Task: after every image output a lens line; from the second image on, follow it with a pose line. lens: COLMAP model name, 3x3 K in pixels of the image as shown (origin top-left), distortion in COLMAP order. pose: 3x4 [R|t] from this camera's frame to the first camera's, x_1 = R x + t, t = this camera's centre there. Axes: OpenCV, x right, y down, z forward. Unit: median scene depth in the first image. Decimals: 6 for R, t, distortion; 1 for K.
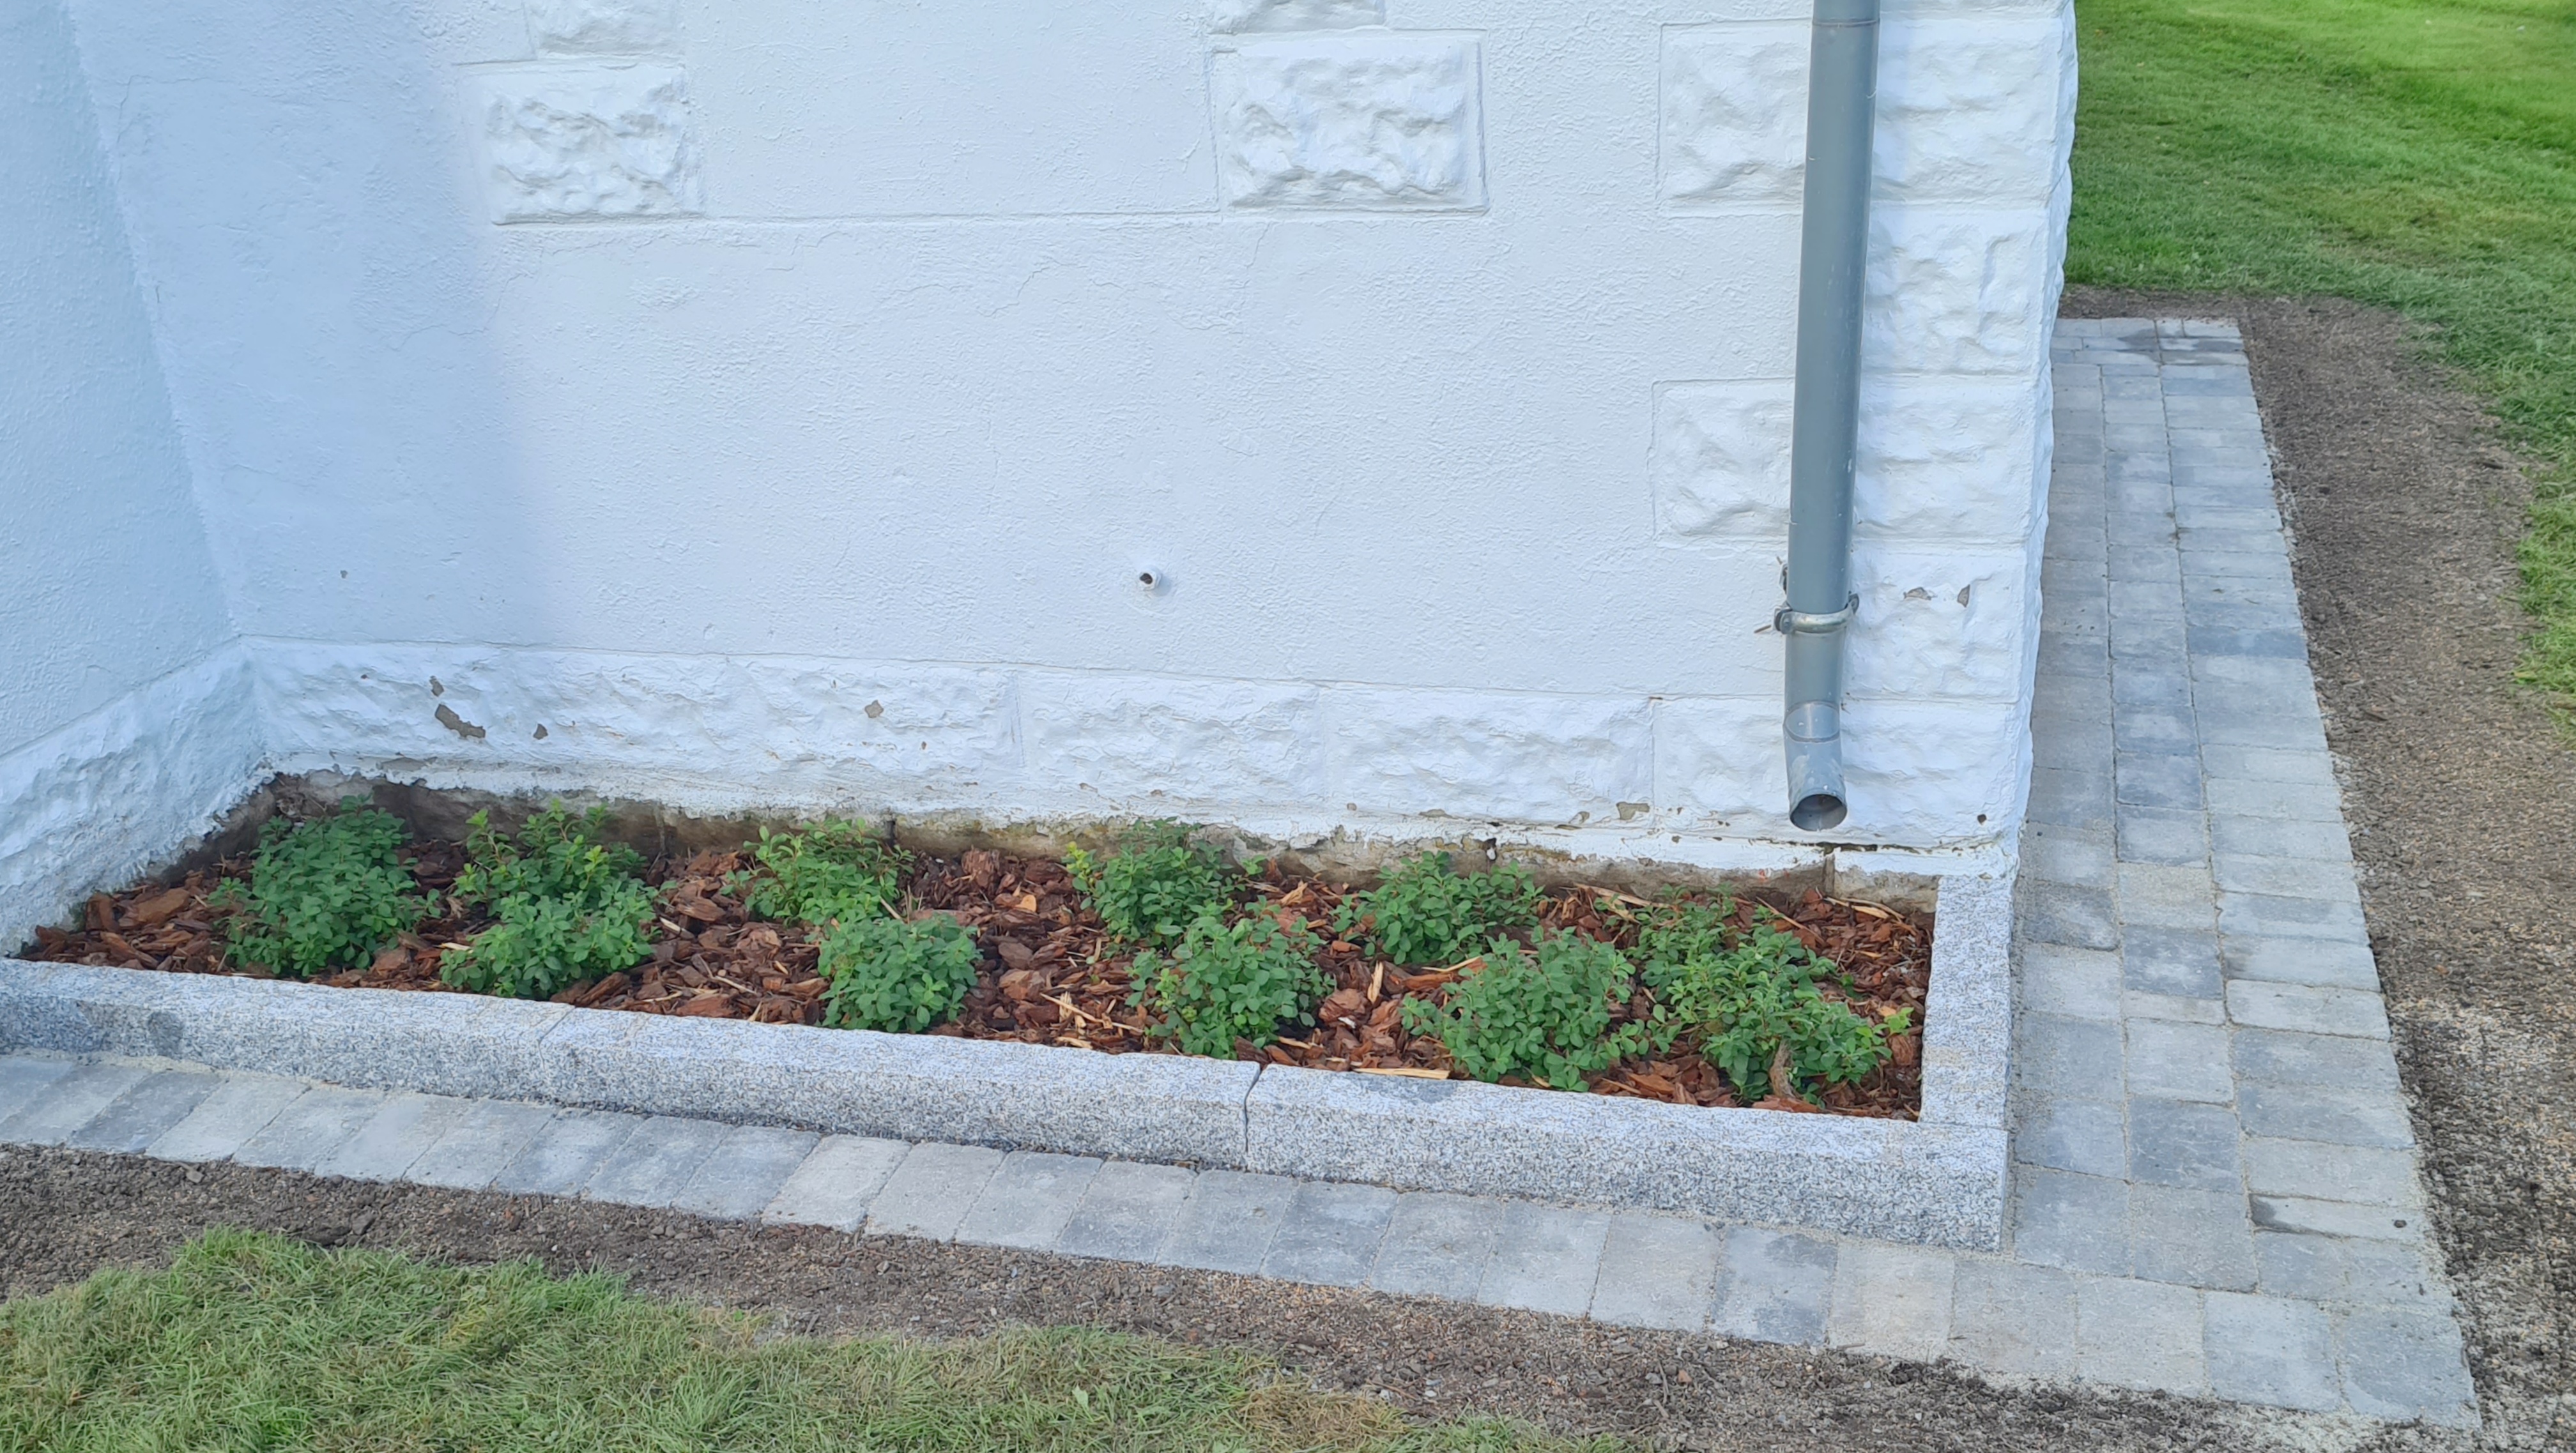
lens RADIAL K [[2668.9, 0, 1288.0], [0, 2668.9, 726.5], [0, 0, 1]] dist [0.020755, 0.042725]
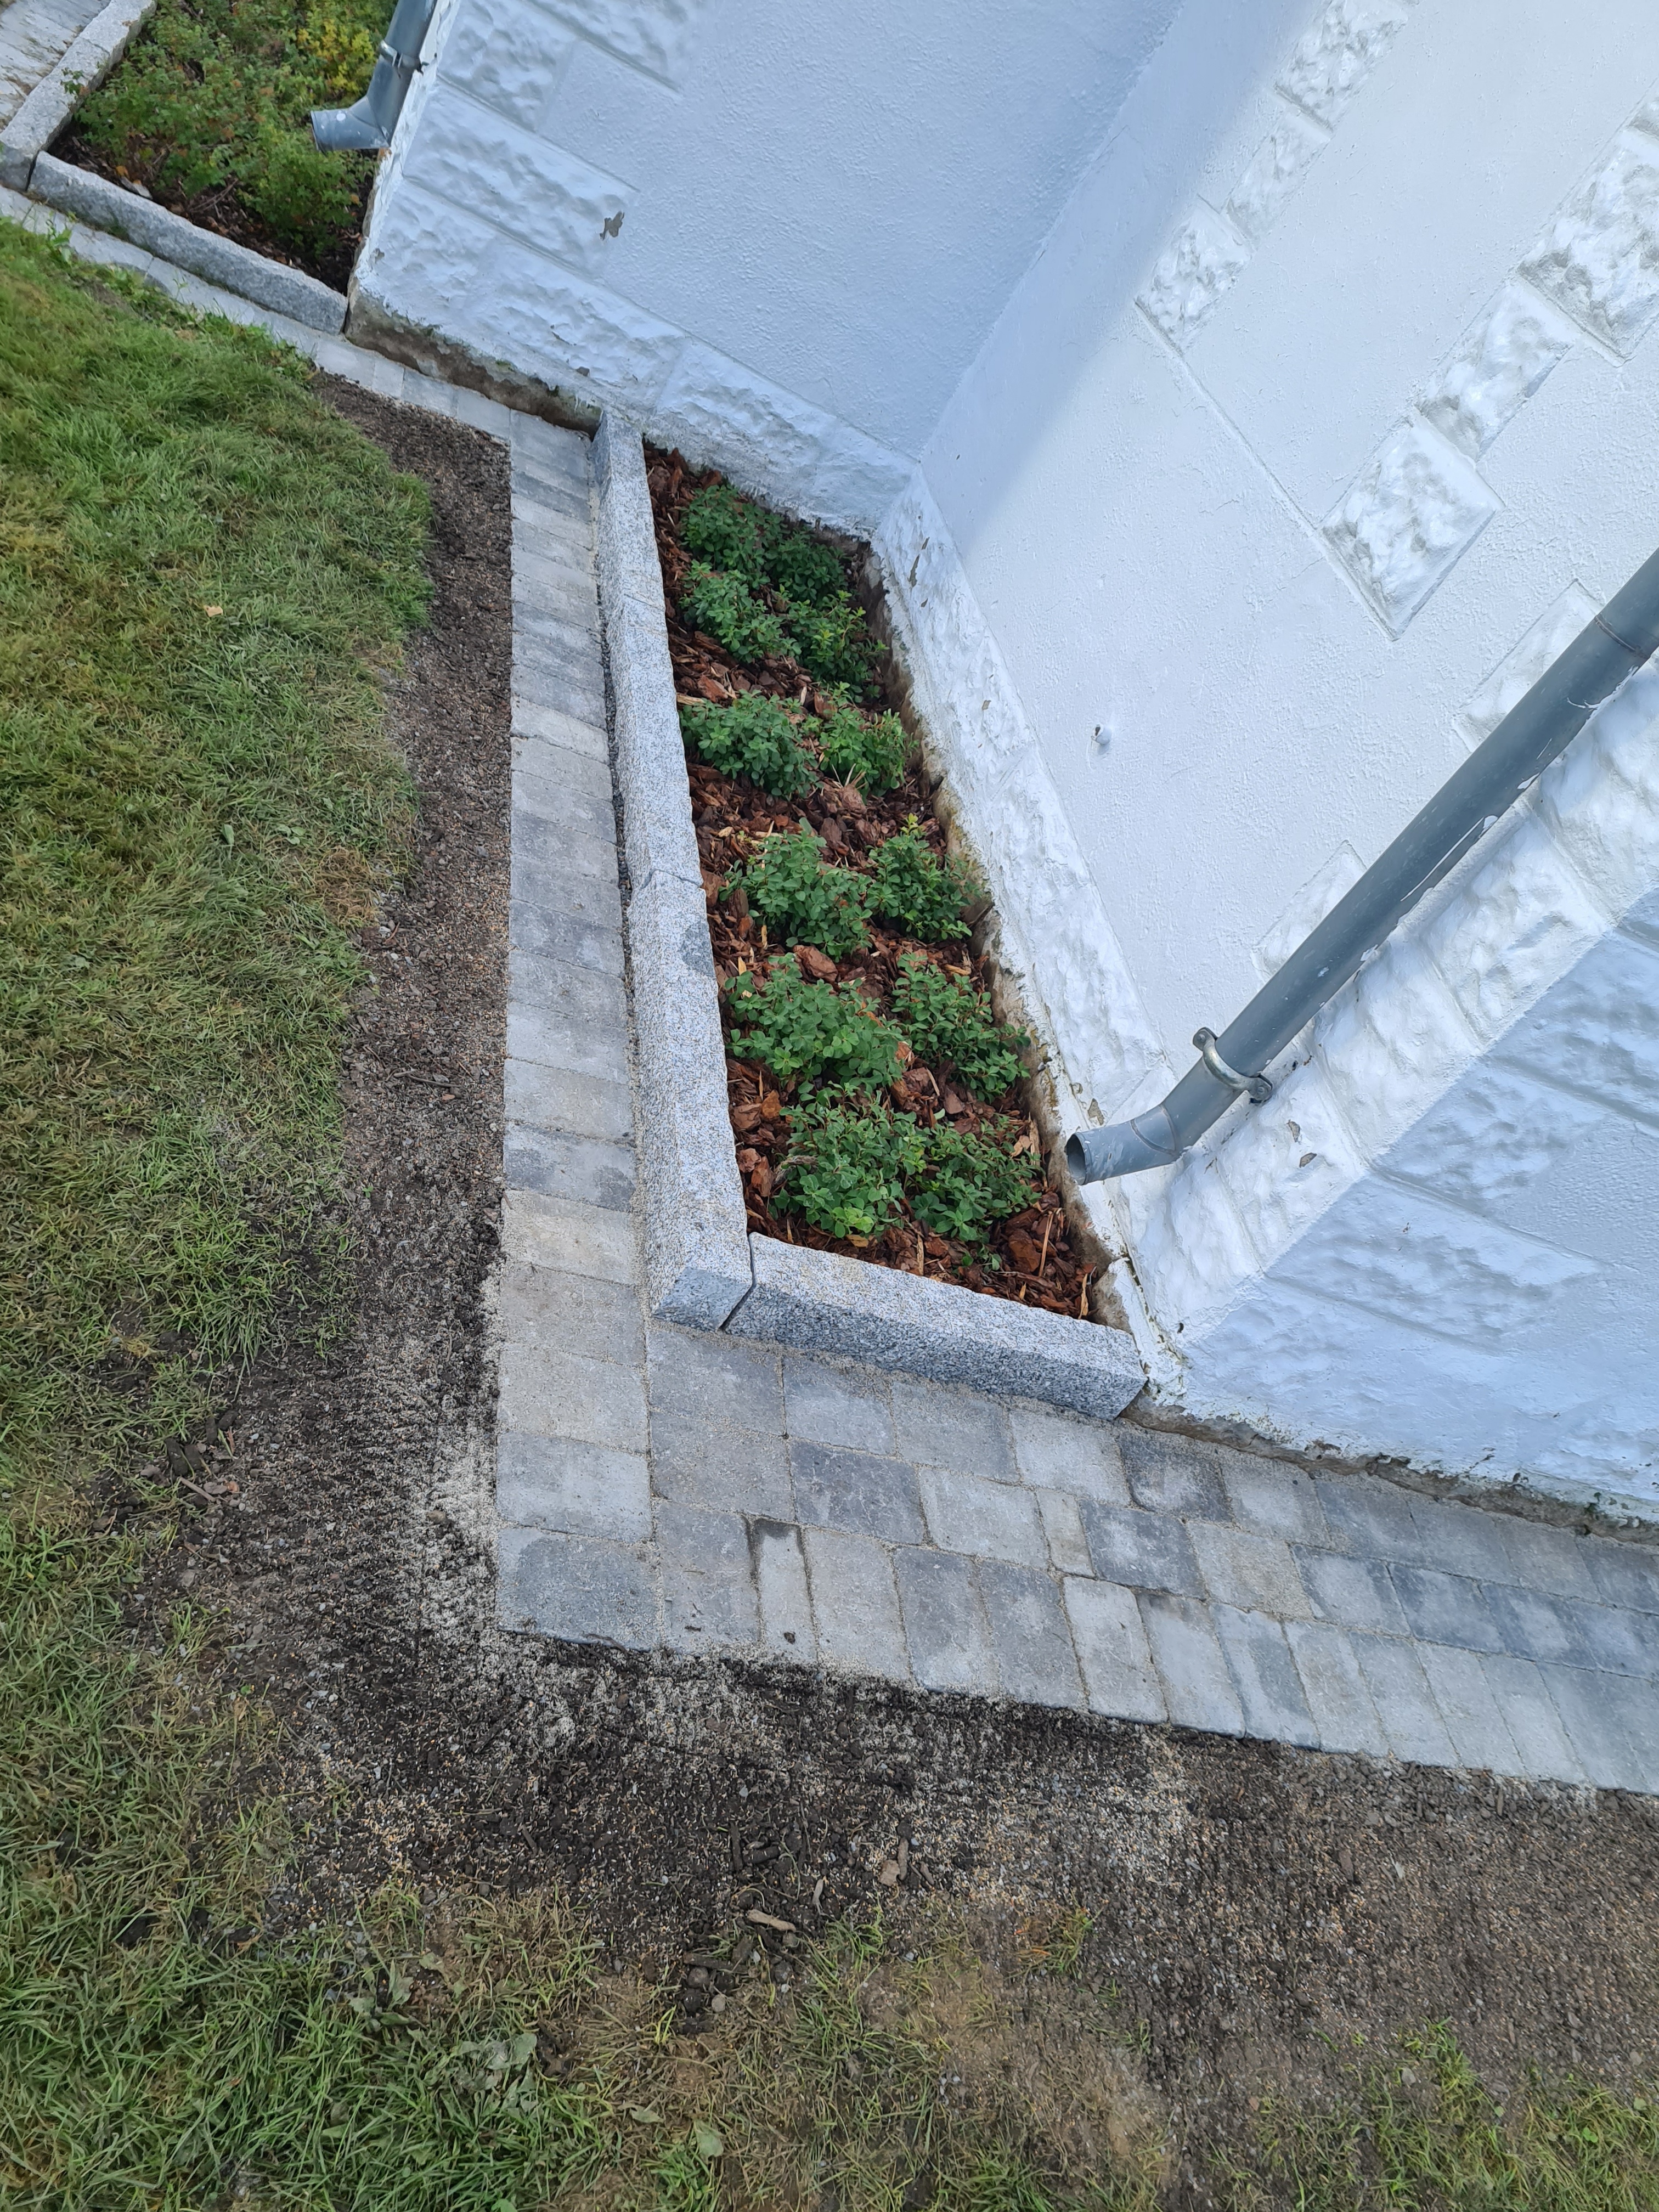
lens RADIAL K [[1791.8, 0, 831.6], [0, 1791.8, 1051.0], [0, 0, 1]] dist [0.005069, 0.000354]
pose [[0.336040, 0.757125, -0.560213, 0.523956], [-0.778767, 0.557890, 0.286848, -0.122175], [0.529717, 0.339883, 0.777097, 0.332937]]
